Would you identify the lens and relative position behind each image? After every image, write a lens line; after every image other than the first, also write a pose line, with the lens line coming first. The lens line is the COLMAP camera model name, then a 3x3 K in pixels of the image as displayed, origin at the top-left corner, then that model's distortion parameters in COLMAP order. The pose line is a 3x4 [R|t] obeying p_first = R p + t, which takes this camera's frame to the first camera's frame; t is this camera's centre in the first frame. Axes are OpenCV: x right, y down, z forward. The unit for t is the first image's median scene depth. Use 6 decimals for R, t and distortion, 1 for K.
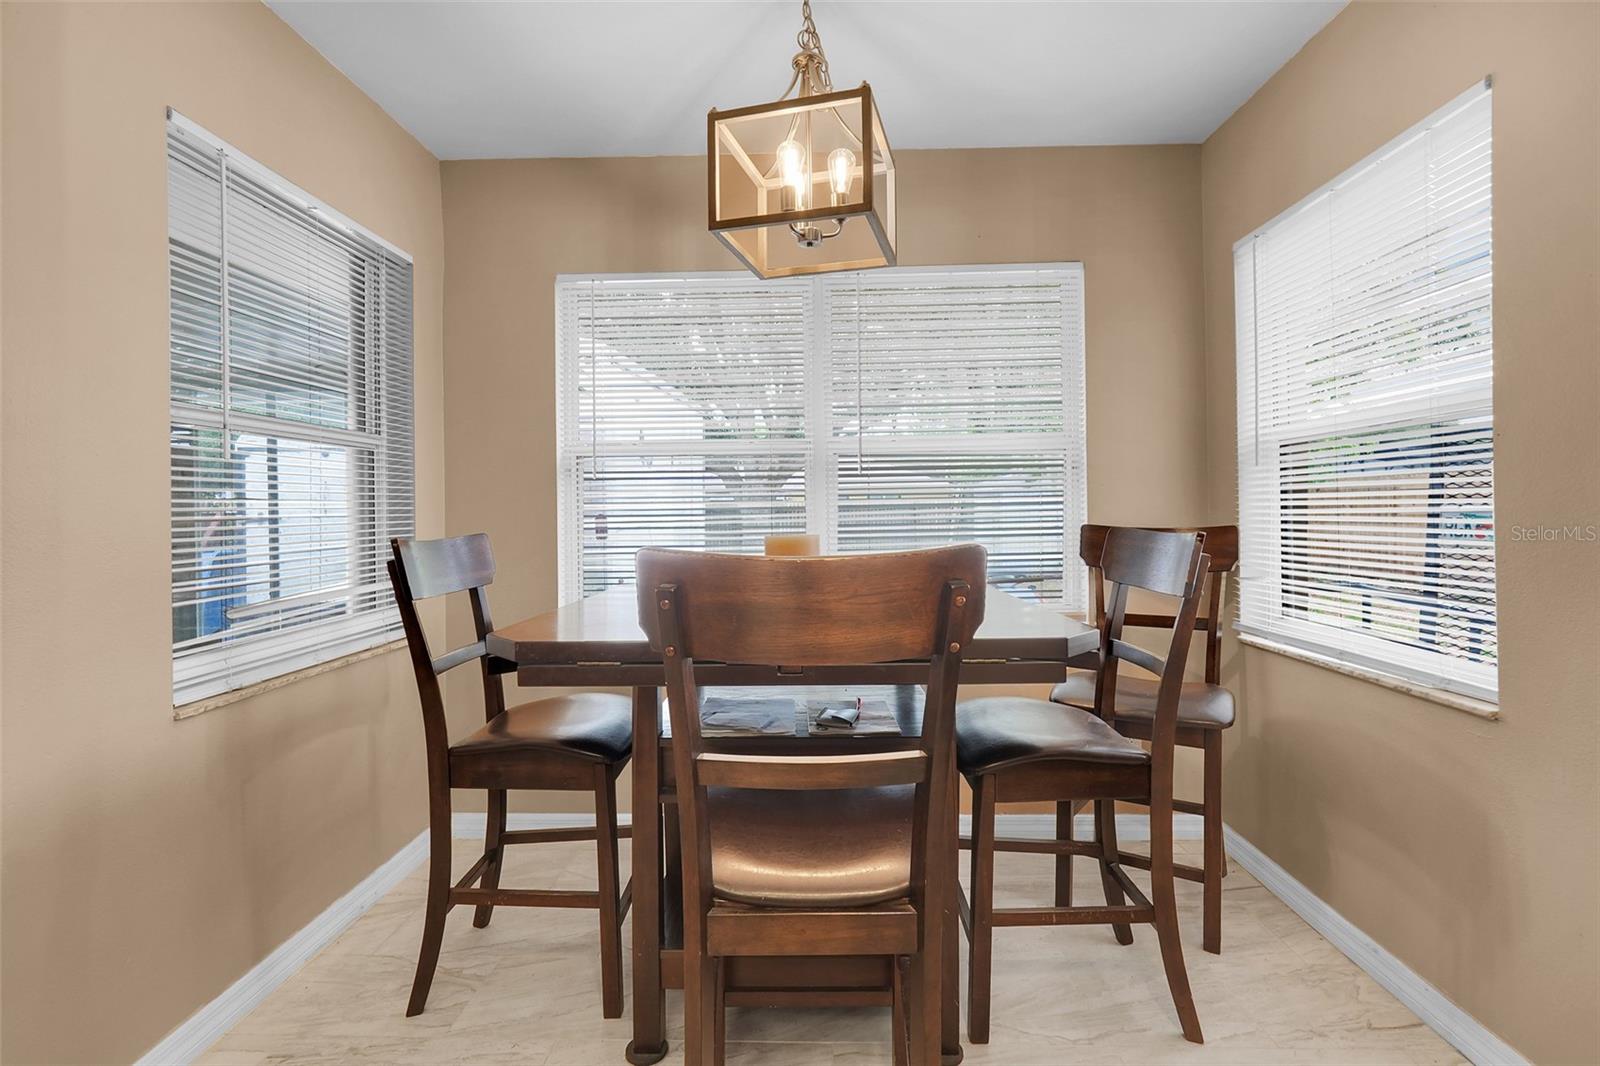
lens RADIAL K [[746.4, 0, 799.7], [0, 746.4, 518.7], [0, 0, 1]] dist [-0.004650, 0.000765]
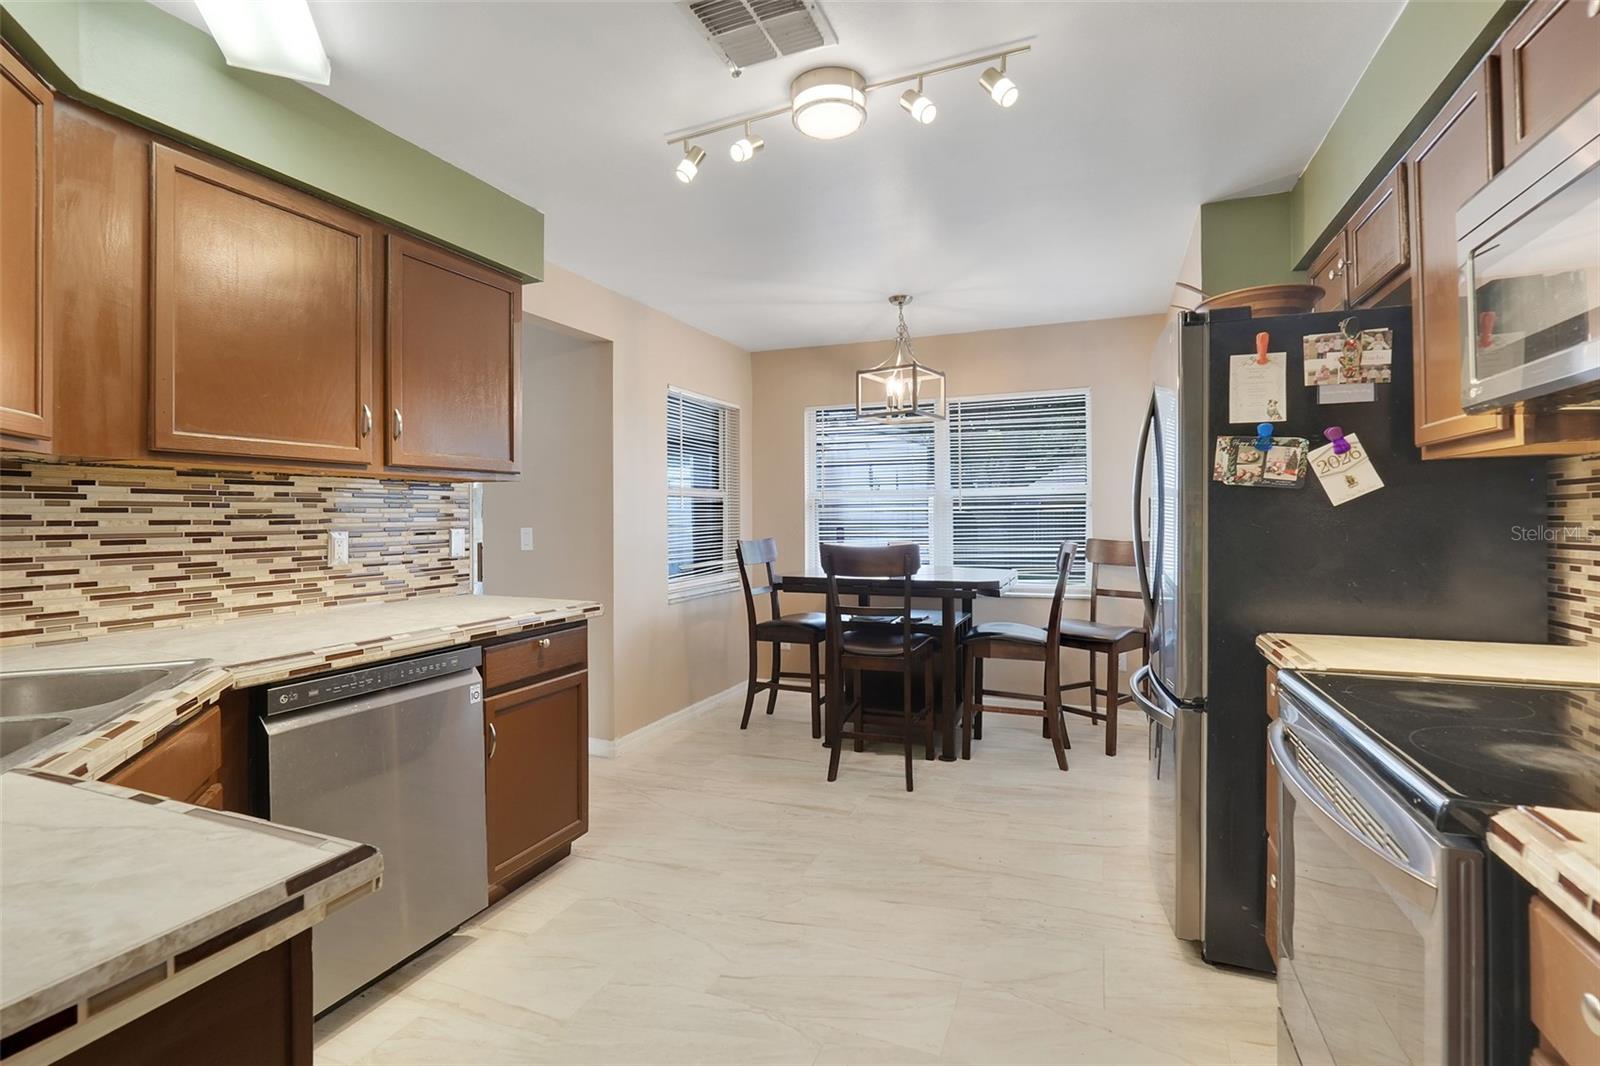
lens RADIAL K [[746.4, 0, 799.7], [0, 746.4, 518.7], [0, 0, 1]] dist [-0.004650, 0.000765]
pose [[0.940393, 0.007992, -0.339997, 0.522189], [-0.013332, 0.999822, -0.013374, -0.019474], [0.339829, 0.017109, 0.940331, -1.334431]]
